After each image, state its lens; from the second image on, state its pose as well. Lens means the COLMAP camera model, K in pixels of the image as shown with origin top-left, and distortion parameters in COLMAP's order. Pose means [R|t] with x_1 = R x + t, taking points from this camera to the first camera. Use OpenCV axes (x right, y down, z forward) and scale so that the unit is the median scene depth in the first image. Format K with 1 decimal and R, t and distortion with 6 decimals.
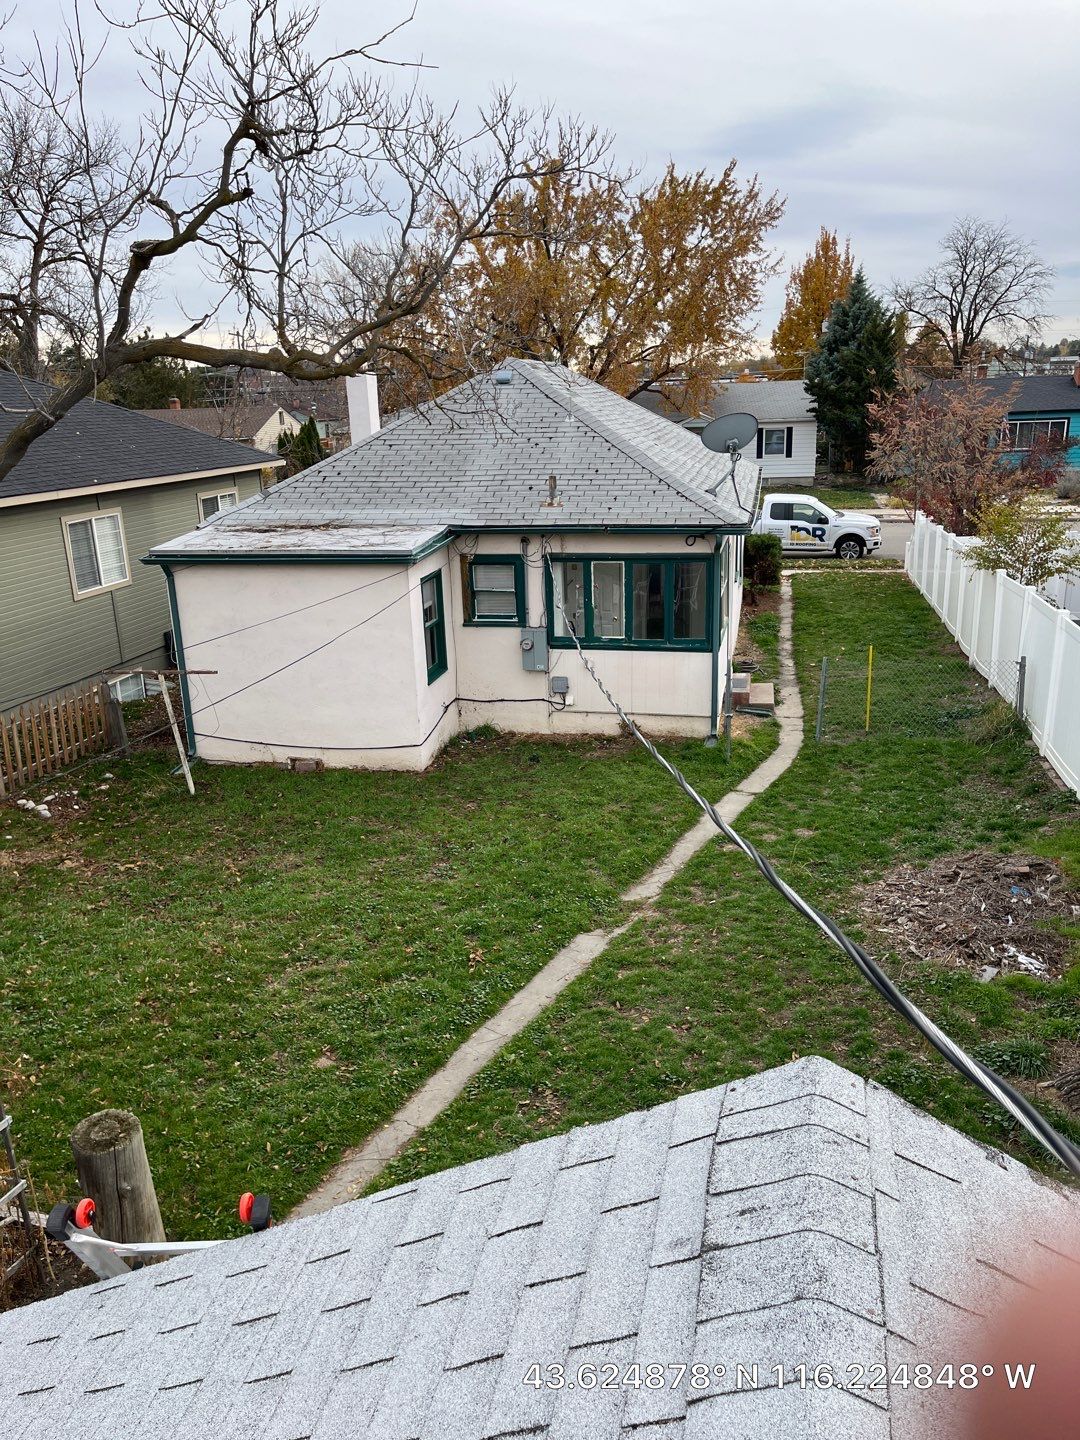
lens RADIAL K [[1087.3, 0, 540.0], [0, 1087.3, 720.0], [0, 0, 1]] dist [0.093635, -0.107368]
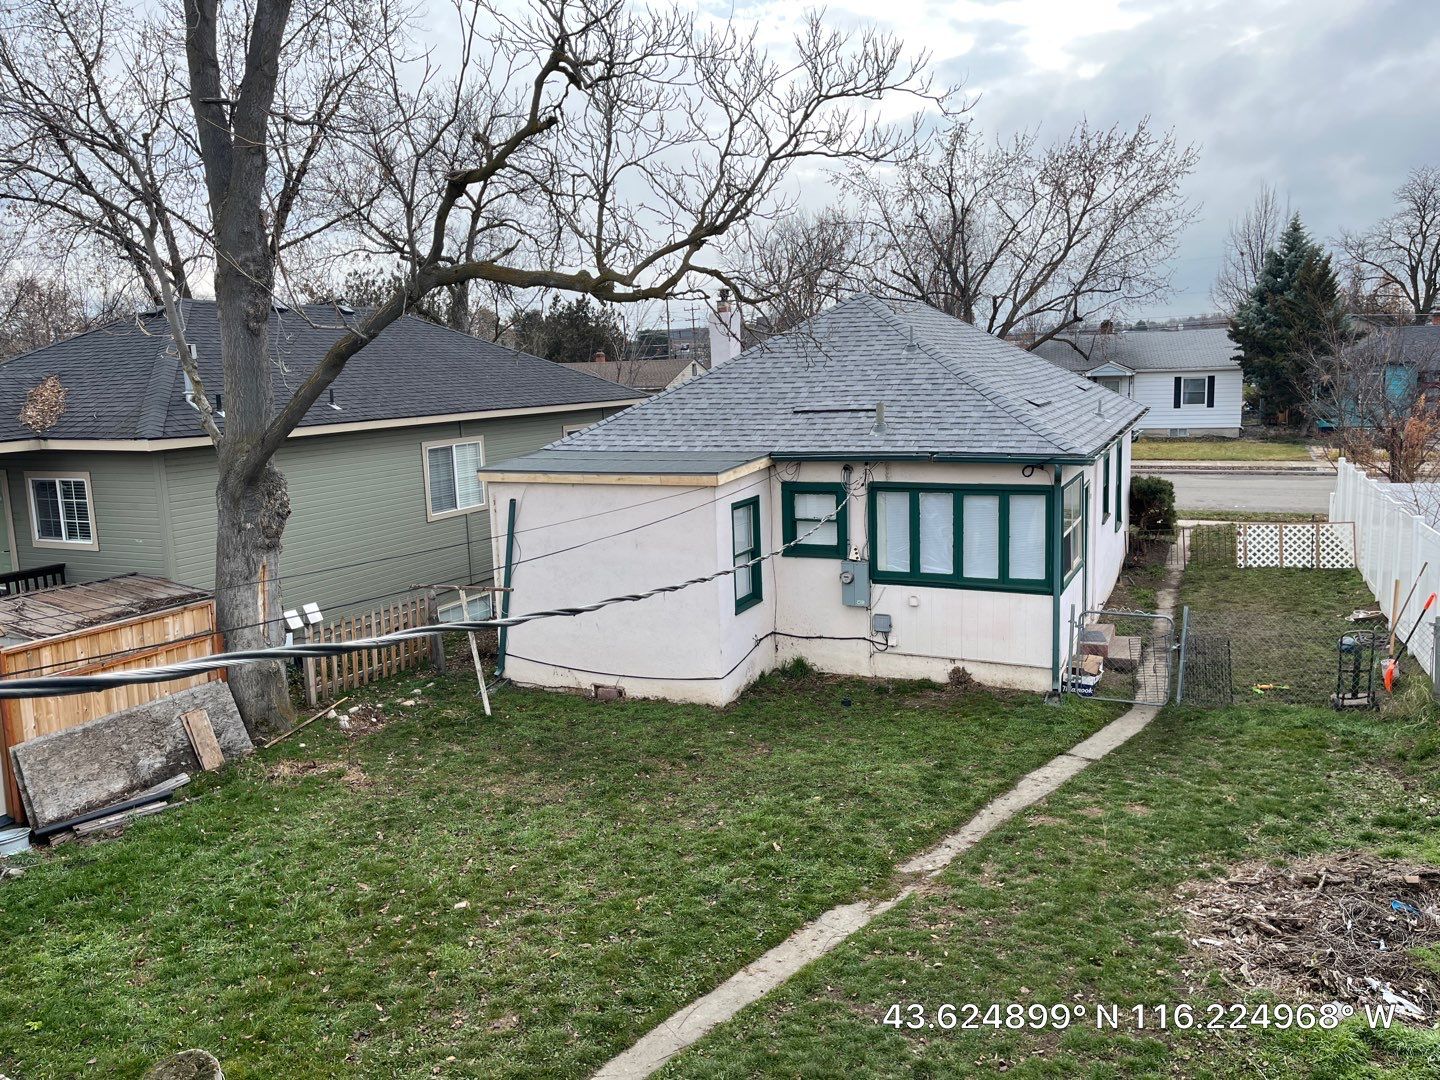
lens RADIAL K [[1087.3, 0, 726.2], [0, 1087.3, 515.5], [0, 0, 1]] dist [0.093635, -0.107368]
pose [[0.977368, 0.030111, -0.209392, 0.081173], [-0.059224, 0.989185, -0.134187, 0.009299], [0.203086, 0.143551, 0.968581, 0.067563]]
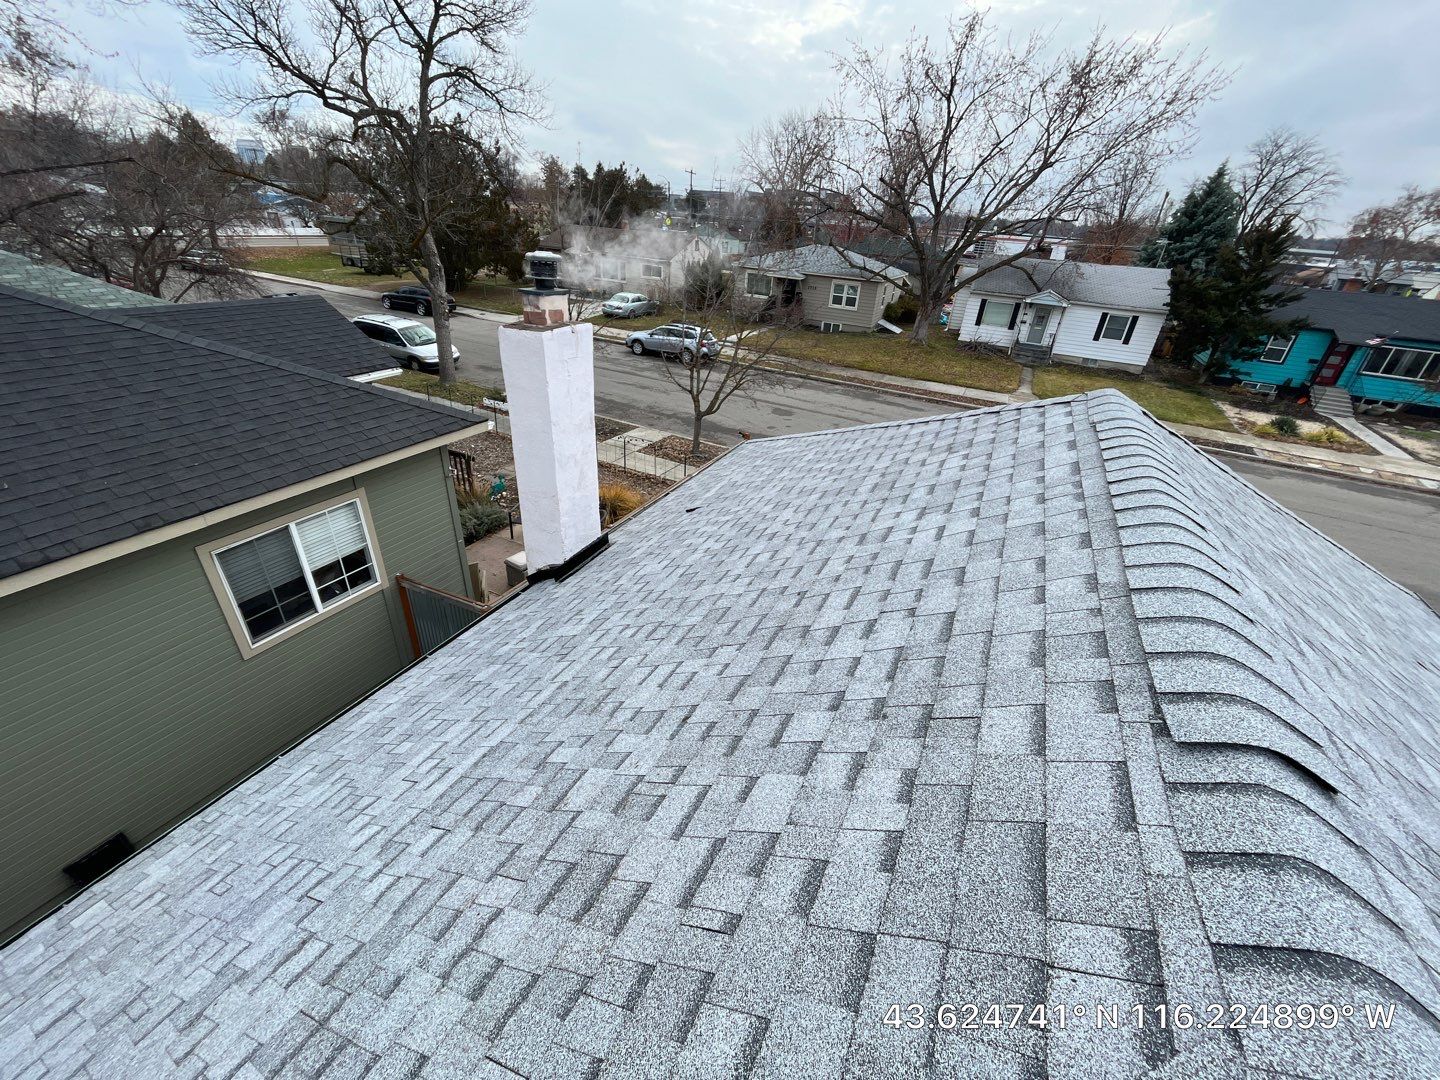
lens RADIAL K [[579.6, 0, 720.0], [0, 579.6, 540.0], [0, 0, 1]] dist [0.000627, 0.000197]
pose [[0.964996, 0.199718, -0.169987, -0.084714], [-0.158747, 0.960733, 0.227580, -0.424614], [0.208764, -0.192629, 0.958808, 1.162416]]
